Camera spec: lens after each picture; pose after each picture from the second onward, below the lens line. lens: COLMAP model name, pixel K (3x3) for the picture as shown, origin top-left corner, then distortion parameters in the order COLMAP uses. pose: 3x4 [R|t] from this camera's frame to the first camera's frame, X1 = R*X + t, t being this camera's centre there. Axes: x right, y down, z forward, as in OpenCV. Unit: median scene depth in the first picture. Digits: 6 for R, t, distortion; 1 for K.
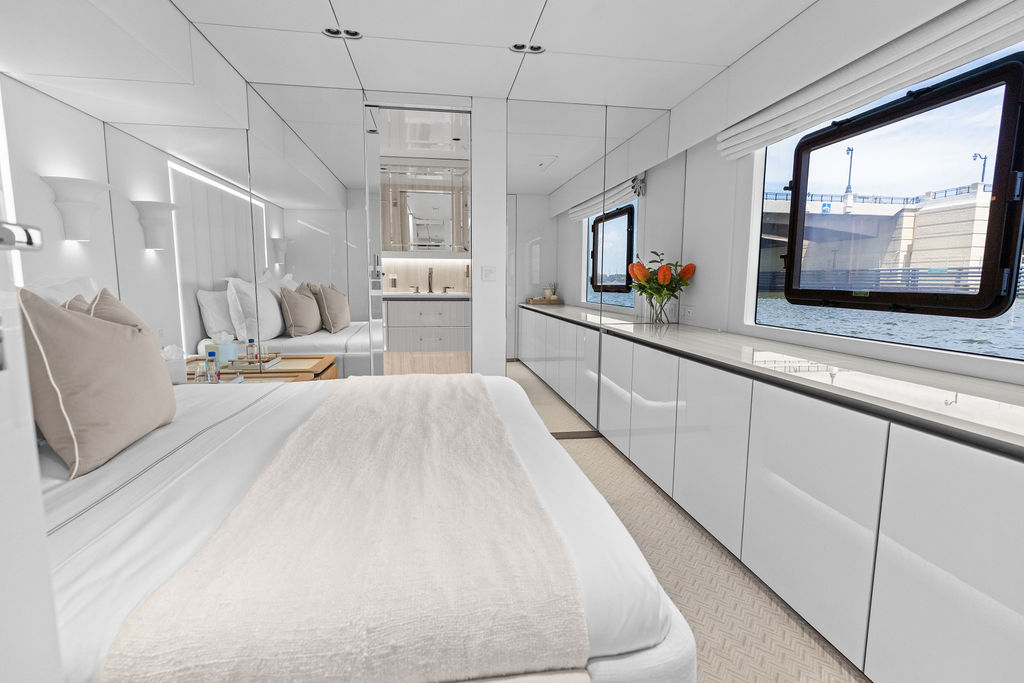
lens RADIAL K [[474.8, 0, 512.6], [0, 474.8, 340.8], [0, 0, 1]] dist [-0.012115, 0.004175]
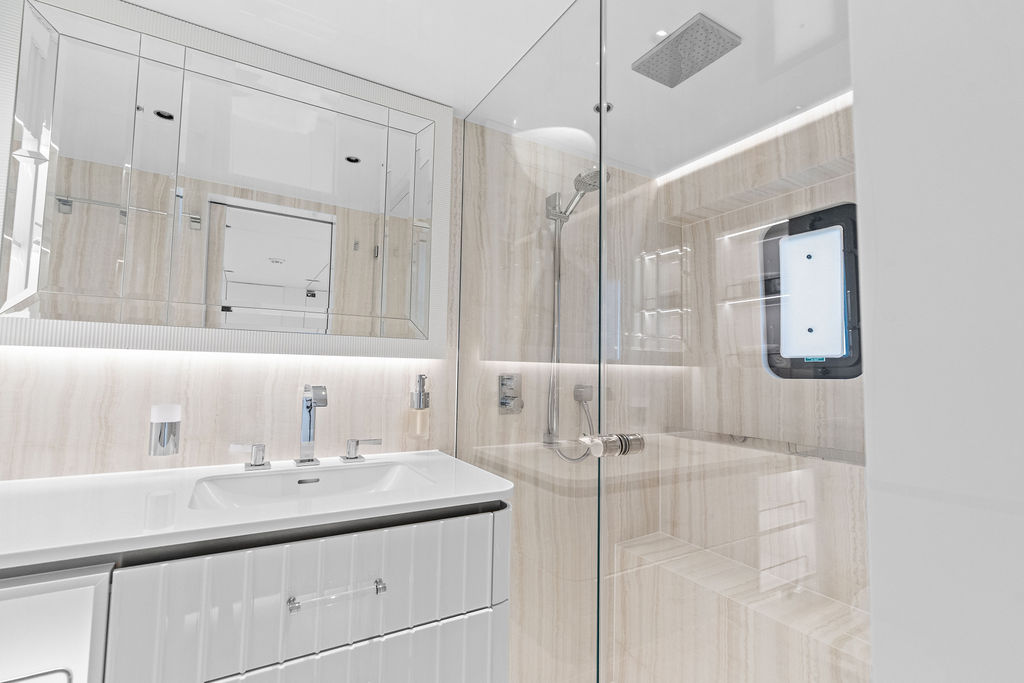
lens RADIAL K [[474.8, 0, 515.8], [0, 474.8, 342.1], [0, 0, 1]] dist [-0.012115, 0.004175]
pose [[0.933866, 0.029342, 0.356417, -0.163609], [0.037887, 0.982903, -0.180186, -0.122146], [-0.355610, 0.181773, 0.916788, 0.678062]]
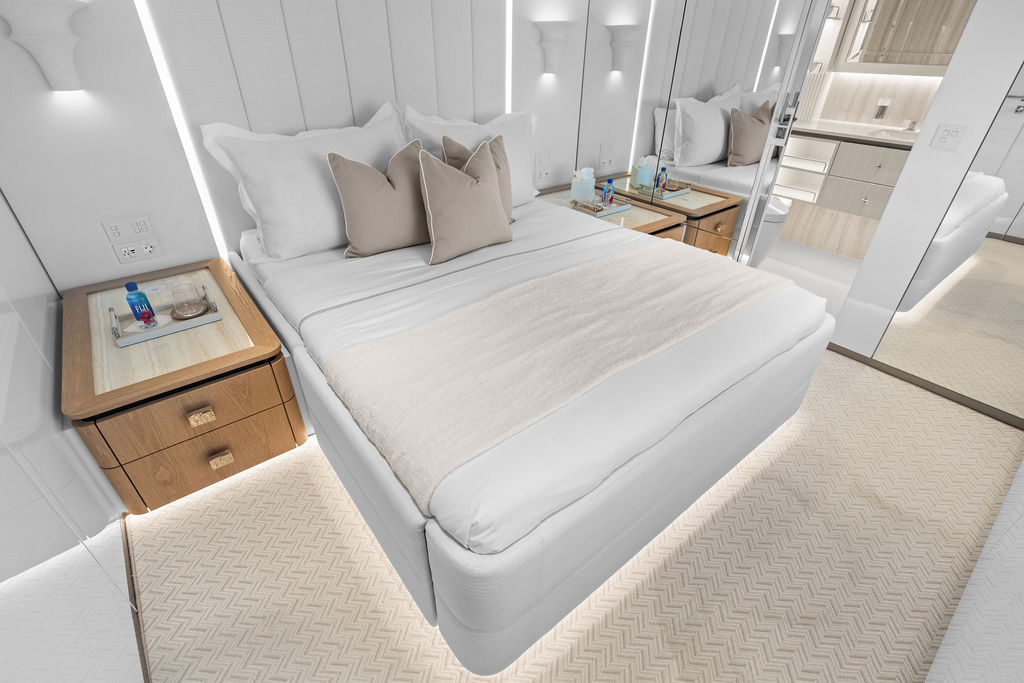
lens RADIAL K [[474.8, 0, 515.7], [0, 474.8, 335.9], [0, 0, 1]] dist [-0.012115, 0.004175]
pose [[0.488297, 0.460918, -0.741027, 0.187265], [-0.117008, 0.876054, 0.467802, -0.094894], [0.864798, -0.141720, 0.481706, 0.092306]]
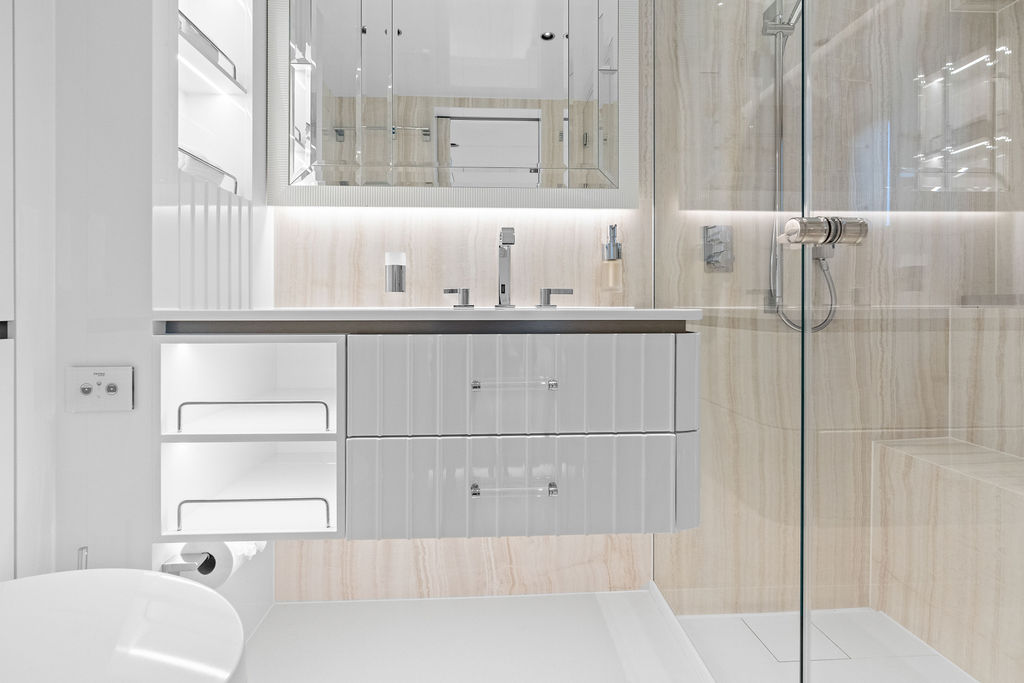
lens RADIAL K [[494.7, 0, 509.7], [0, 494.7, 319.7], [0, 0, 1]] dist [-0.012378, 0.004682]
pose [[0.991501, -0.012270, -0.129520, -0.128648], [-0.003168, 0.992971, -0.118316, -0.052541], [0.130061, 0.117721, 0.984493, 0.682186]]
